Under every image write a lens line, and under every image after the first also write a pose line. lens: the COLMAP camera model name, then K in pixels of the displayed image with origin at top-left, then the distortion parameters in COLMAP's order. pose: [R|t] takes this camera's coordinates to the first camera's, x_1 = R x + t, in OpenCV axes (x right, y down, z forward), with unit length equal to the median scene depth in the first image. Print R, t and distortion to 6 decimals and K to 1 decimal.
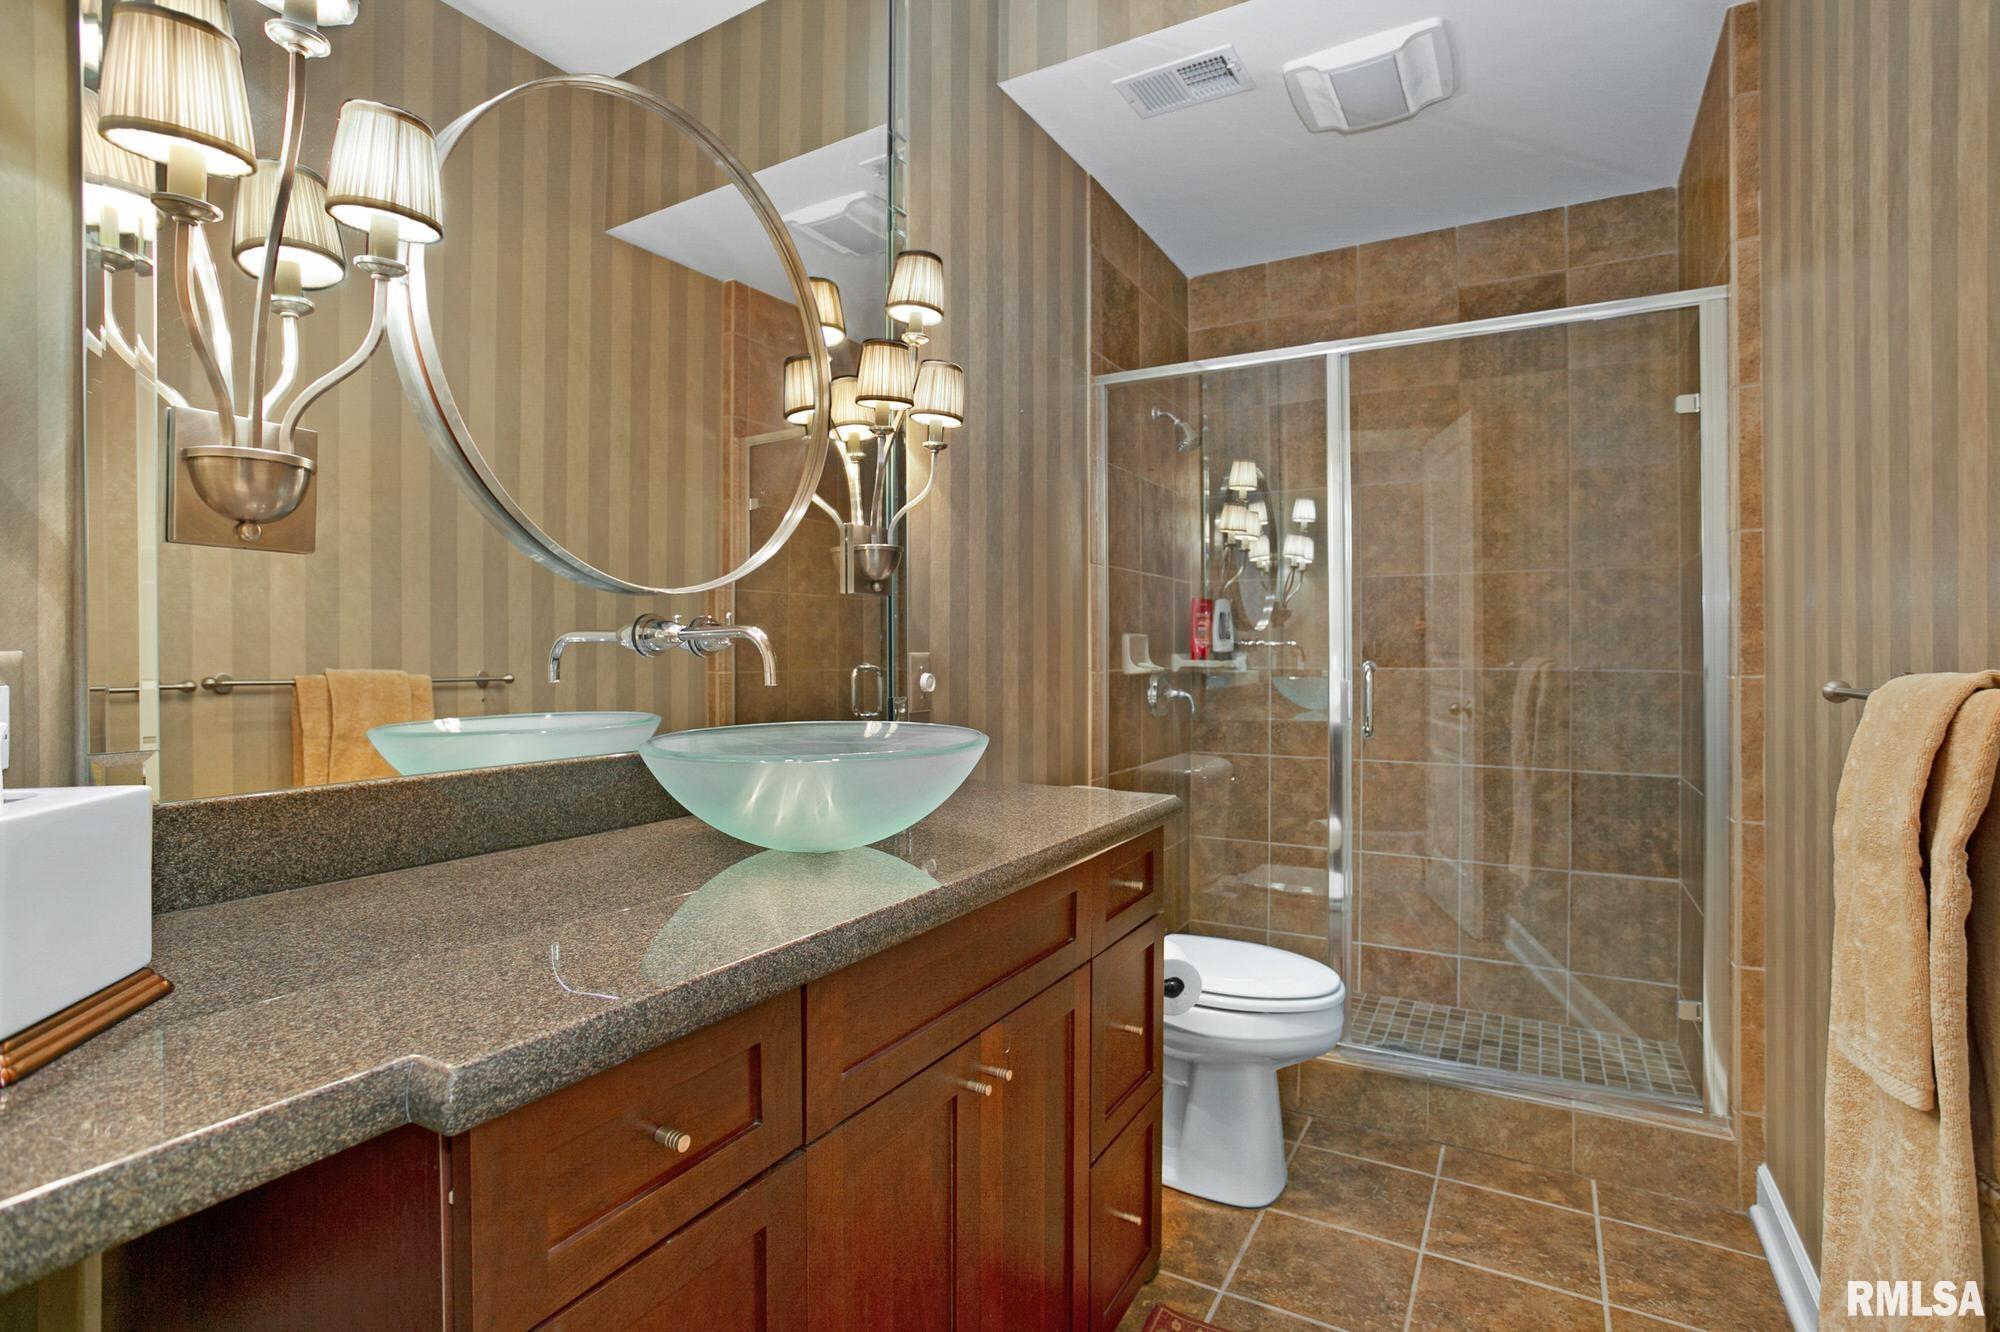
lens RADIAL K [[974.5, 0, 993.4], [0, 974.5, 645.0], [0, 0, 1]] dist [-0.050893, 0.028337]
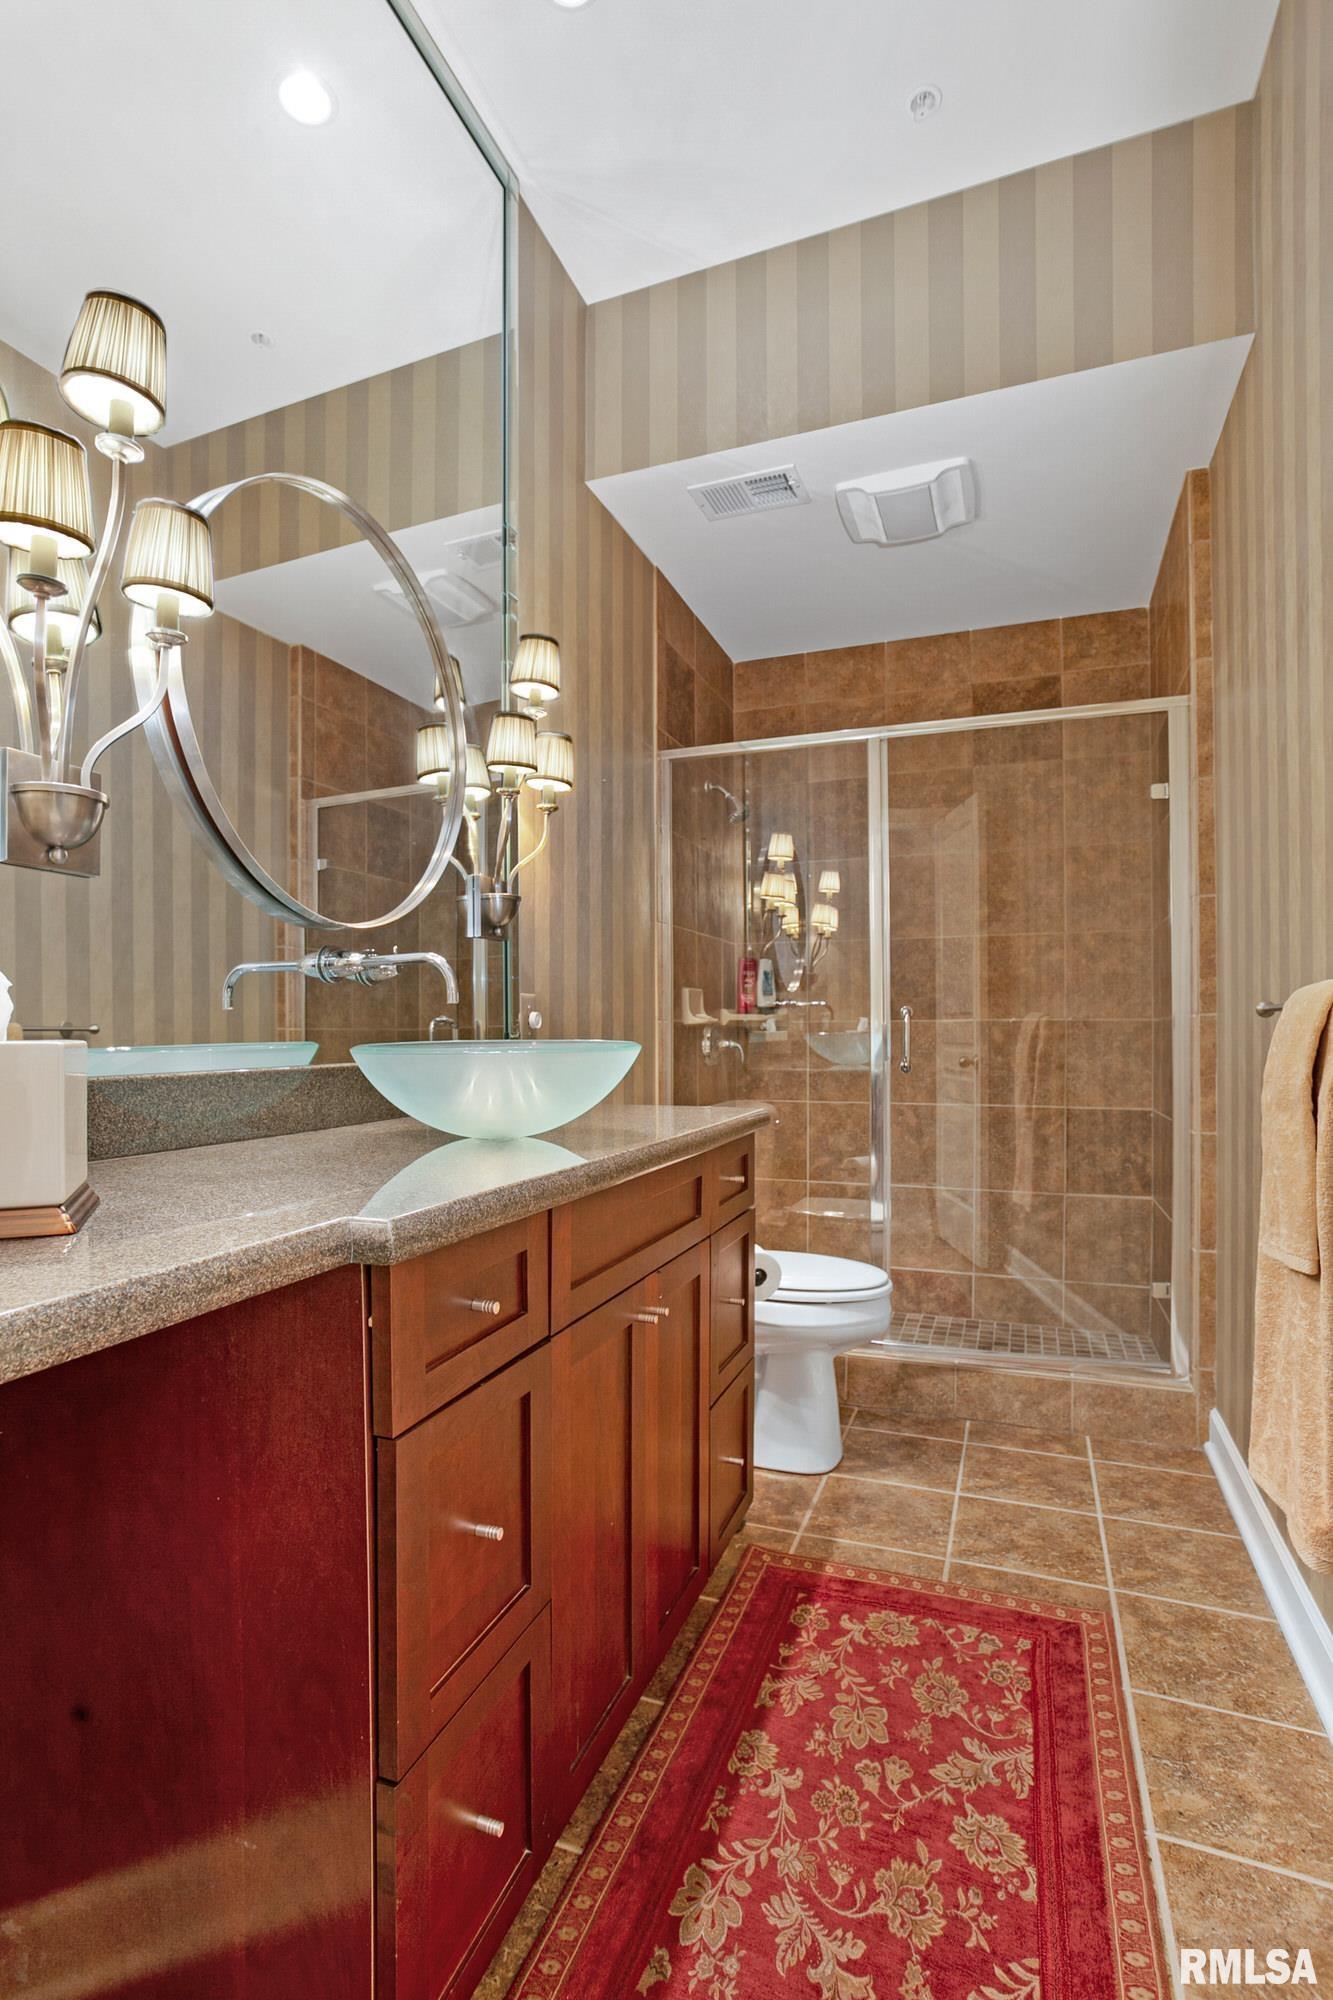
lens RADIAL K [[965.4, 0, 656.2], [0, 965.4, 1023.0], [0, 0, 1]] dist [-0.054978, 0.028664]
pose [[0.989243, -0.004417, 0.146215, -0.070718], [0.003429, 0.999970, 0.007010, 0.026430], [-0.146242, -0.006434, 0.989228, -0.087353]]
